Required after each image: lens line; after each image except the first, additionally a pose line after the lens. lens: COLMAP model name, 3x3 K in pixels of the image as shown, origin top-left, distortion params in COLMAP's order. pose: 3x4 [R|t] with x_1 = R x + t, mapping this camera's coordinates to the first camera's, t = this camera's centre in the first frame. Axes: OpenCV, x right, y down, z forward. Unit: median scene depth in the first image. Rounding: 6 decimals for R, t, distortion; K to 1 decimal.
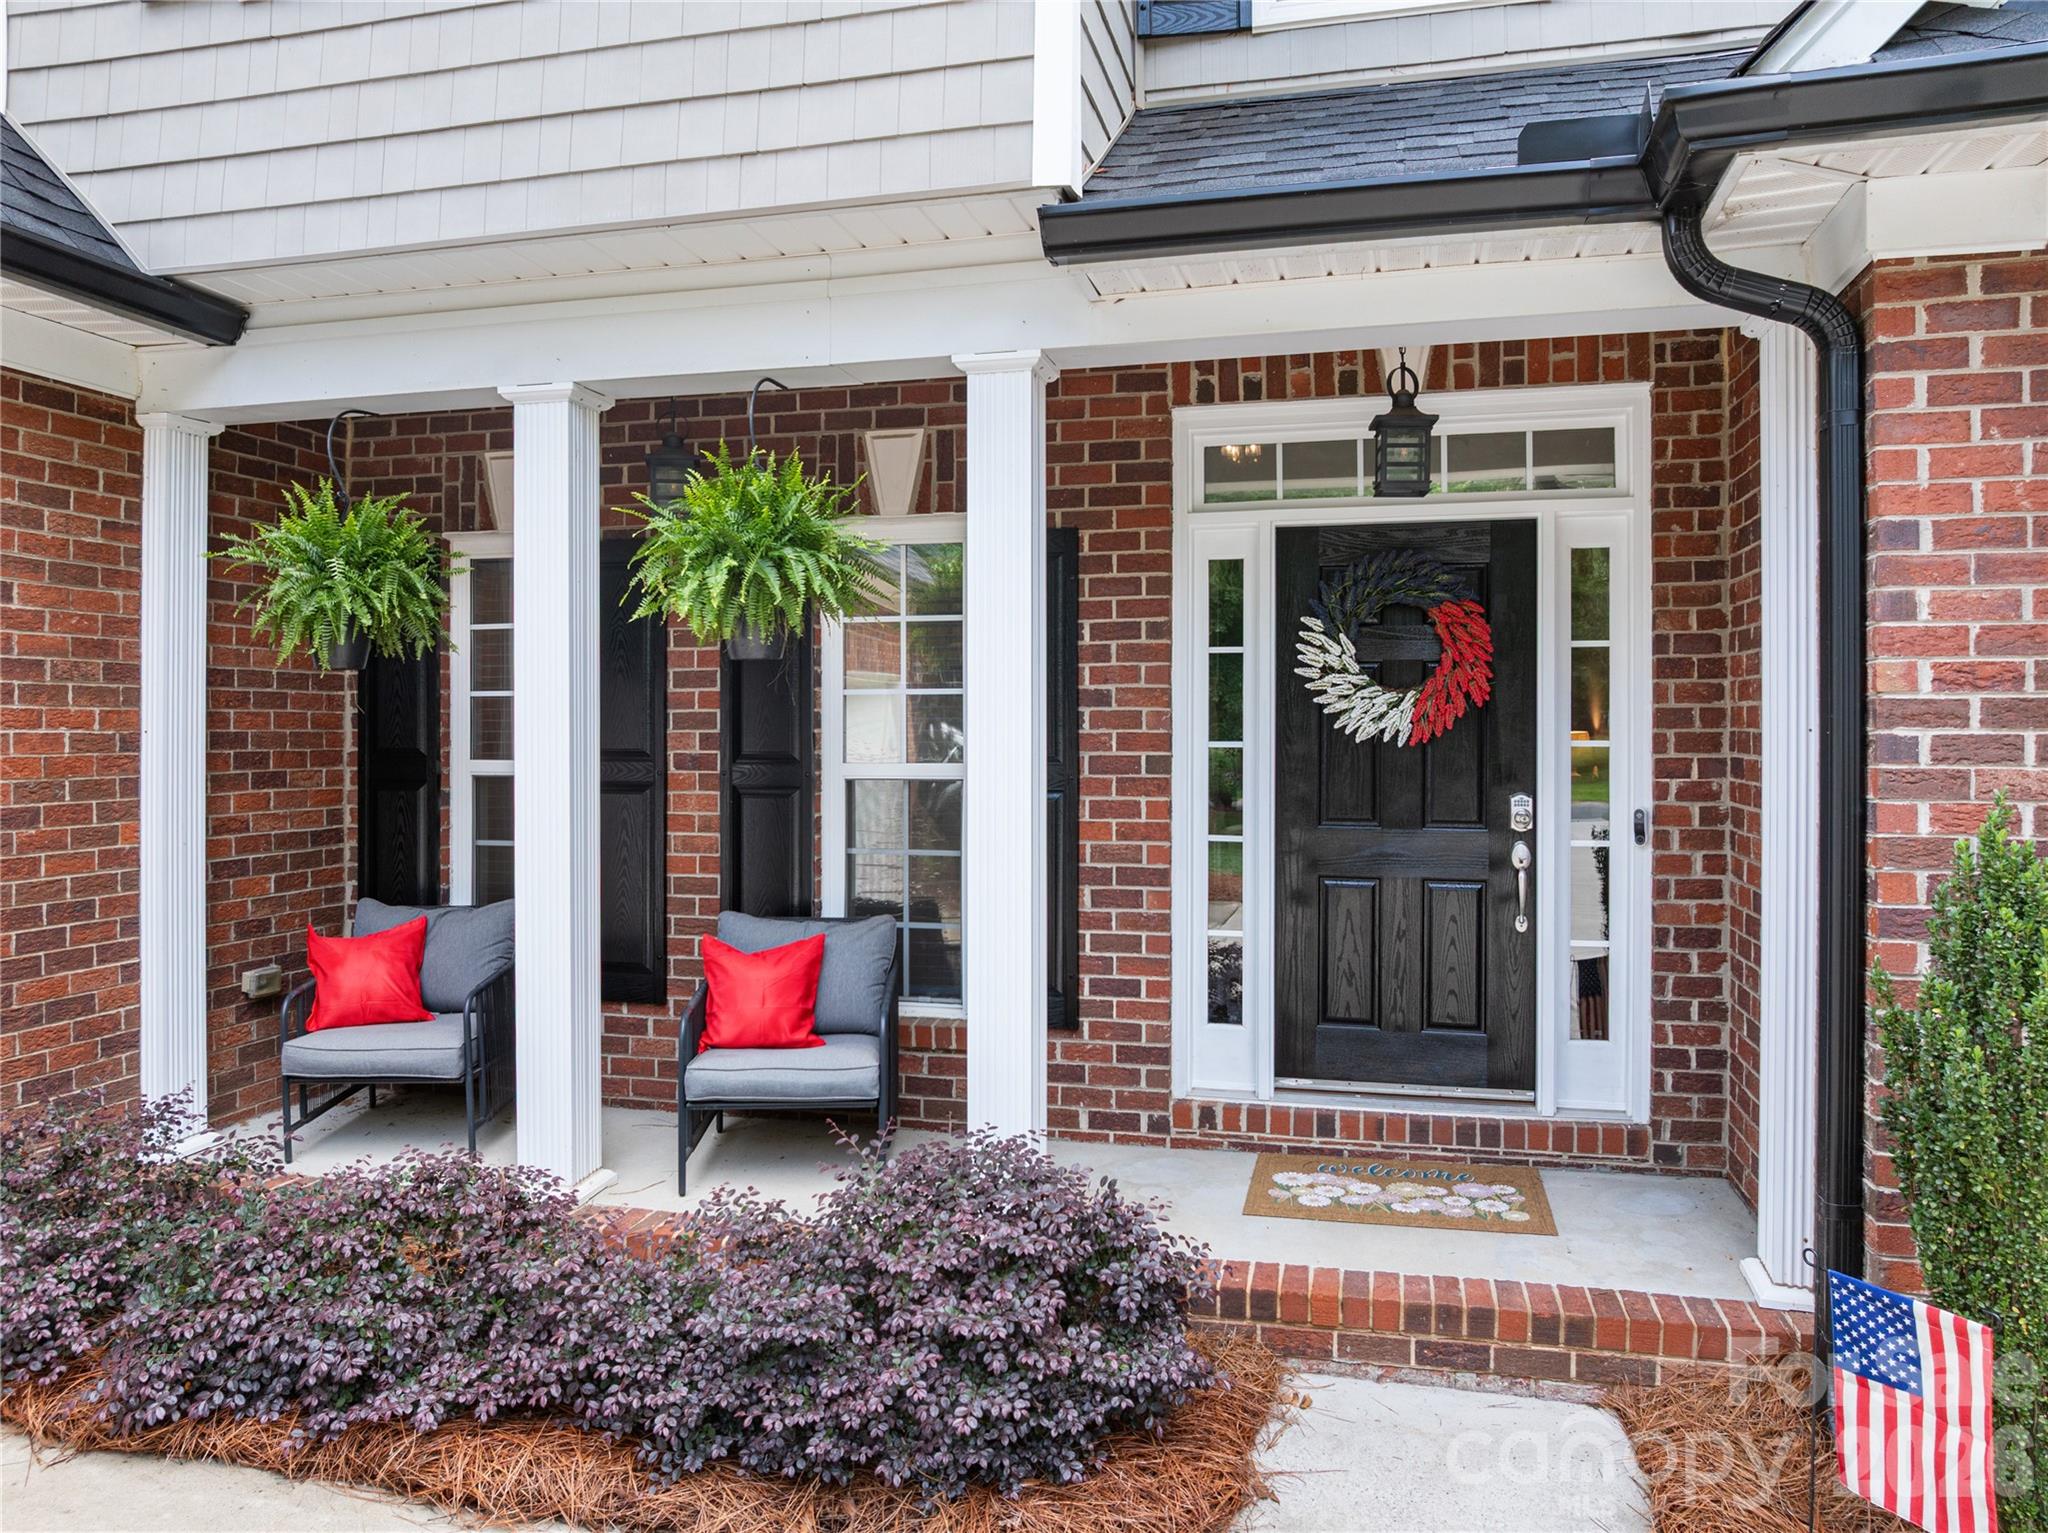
lens RADIAL K [[1431.3, 0, 1026.4], [0, 1431.3, 733.8], [0, 0, 1]] dist [-0.081885, -0.000256]
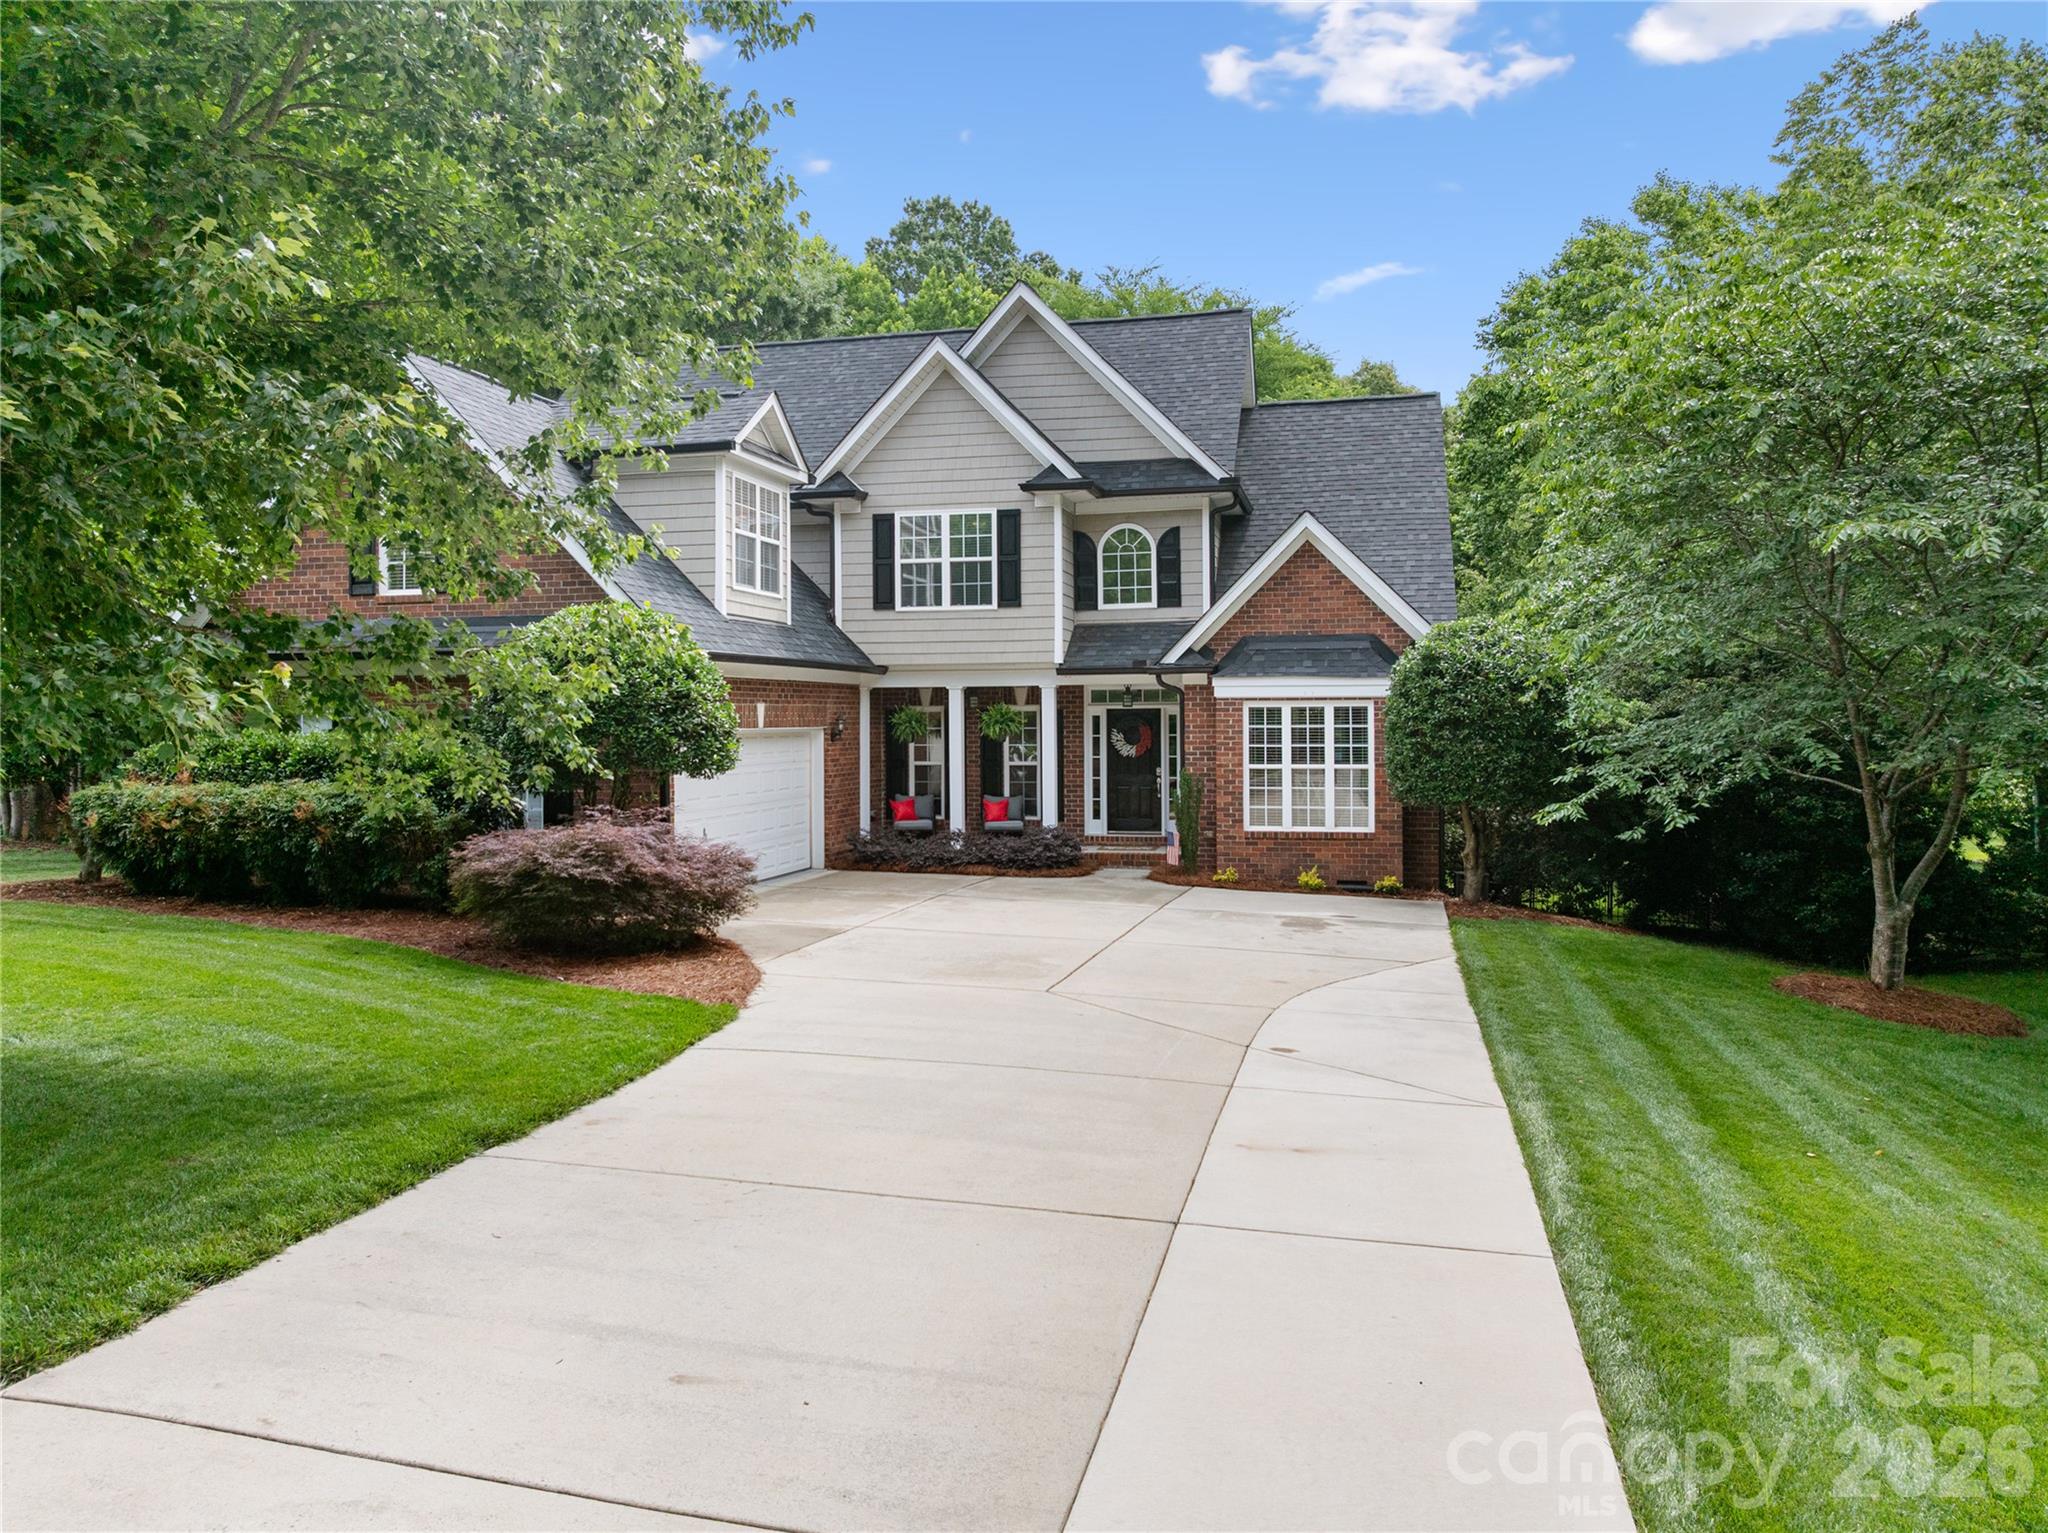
lens RADIAL K [[1420.2, 0, 988.0], [0, 1420.2, 609.5], [0, 0, 1]] dist [-0.005225, -0.000361]
pose [[0.999897, -0.006935, -0.012579, -0.144950], [0.005916, 0.996833, -0.079305, -0.106177], [0.013089, 0.079223, 0.996771, -3.613056]]
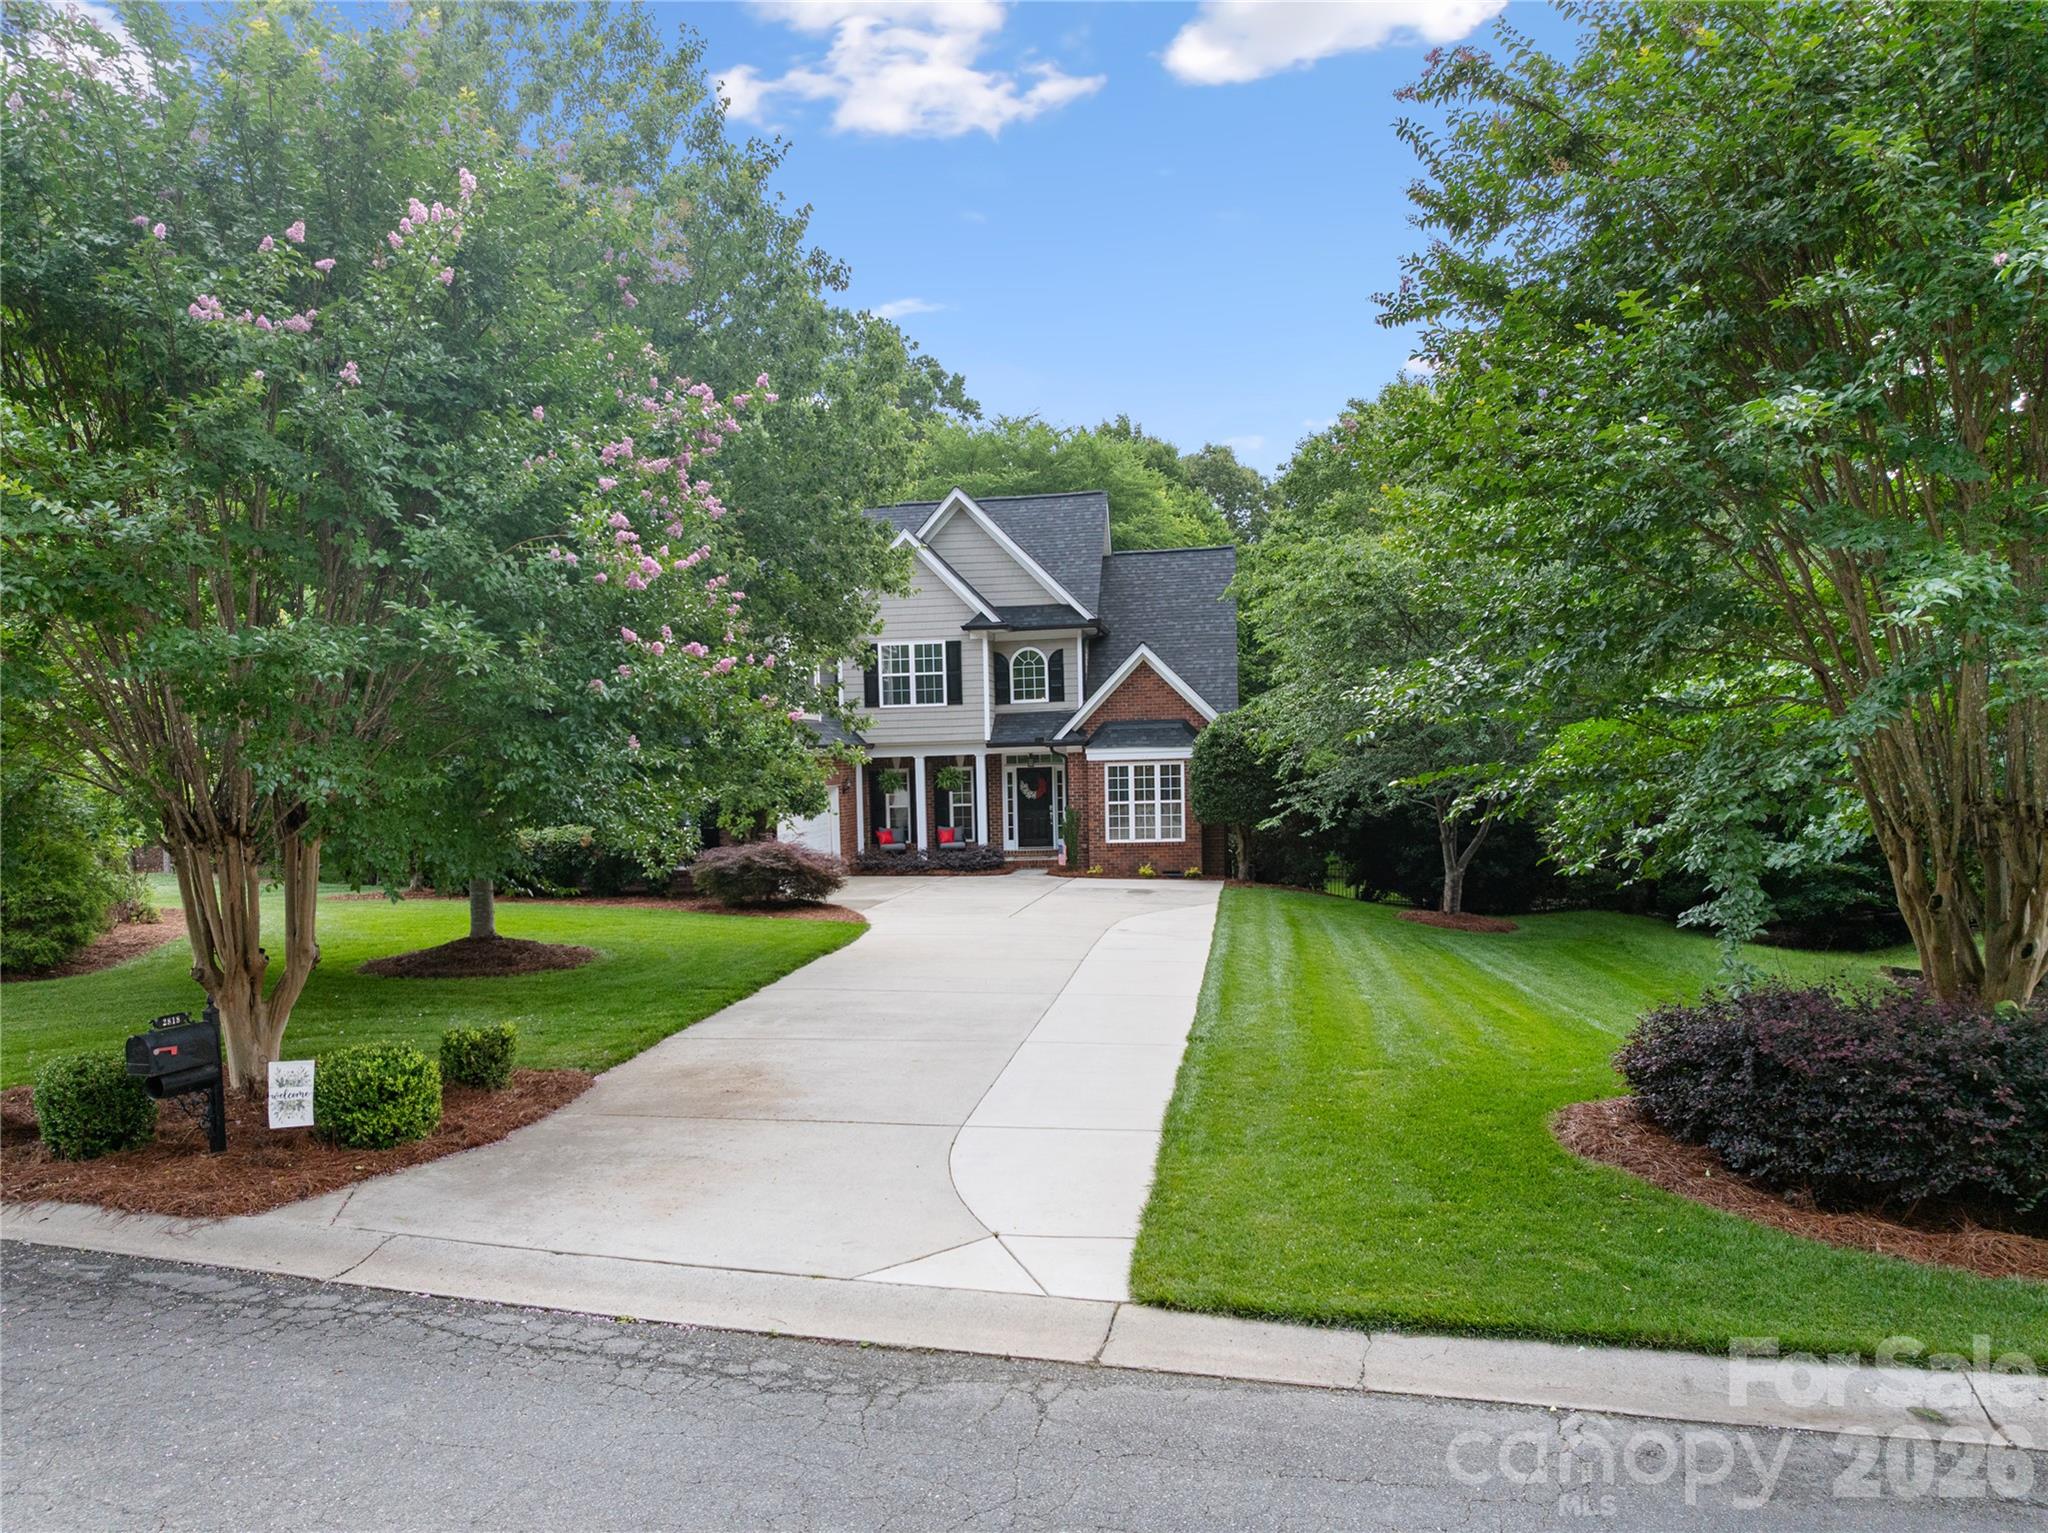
lens RADIAL K [[1431.3, 0, 1026.4], [0, 1431.3, 733.8], [0, 0, 1]] dist [-0.081885, -0.000256]
pose [[0.993879, -0.026982, 0.107125, -0.529827], [0.029028, 0.999424, -0.017582, -0.191174], [-0.106589, 0.020584, 0.994090, -6.058919]]
